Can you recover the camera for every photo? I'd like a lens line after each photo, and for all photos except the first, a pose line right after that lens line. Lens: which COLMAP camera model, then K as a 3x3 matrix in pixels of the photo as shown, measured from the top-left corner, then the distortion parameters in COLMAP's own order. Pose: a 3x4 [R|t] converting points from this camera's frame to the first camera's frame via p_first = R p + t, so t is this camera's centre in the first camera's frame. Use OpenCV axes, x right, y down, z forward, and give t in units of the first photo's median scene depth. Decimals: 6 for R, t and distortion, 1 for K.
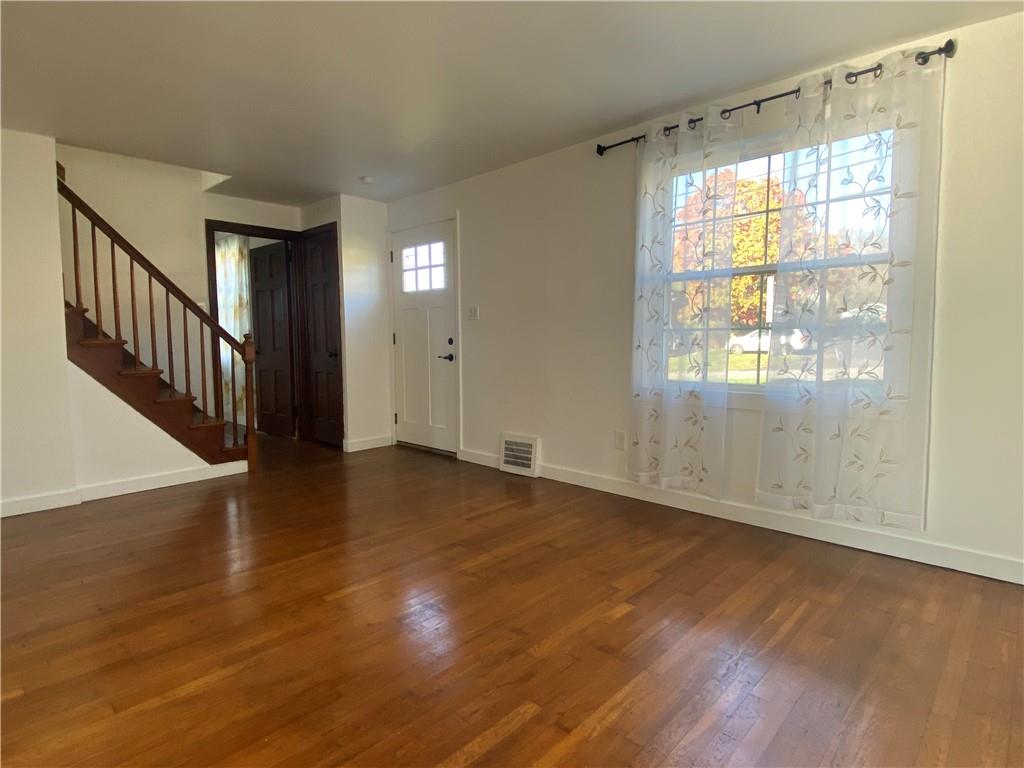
lens RADIAL K [[564.3, 0, 512.0], [0, 564.3, 384.0], [0, 0, 1]] dist [0.055049, -0.047877]
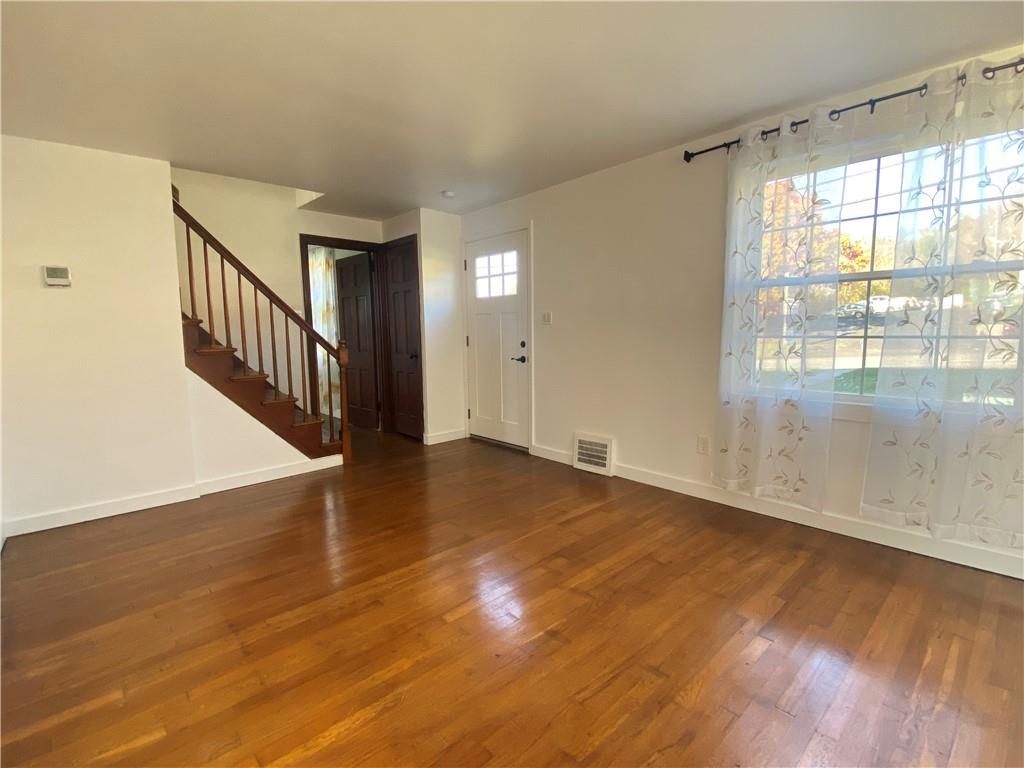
lens RADIAL K [[481.6, 0, 502.9], [0, 481.6, 381.1], [0, 0, 1]] dist [0.044953, -0.030104]
pose [[0.997838, -0.000346, -0.065722, -0.114482], [0.002375, 0.999523, 0.030805, -0.045044], [0.065680, -0.030894, 0.997362, 0.112921]]
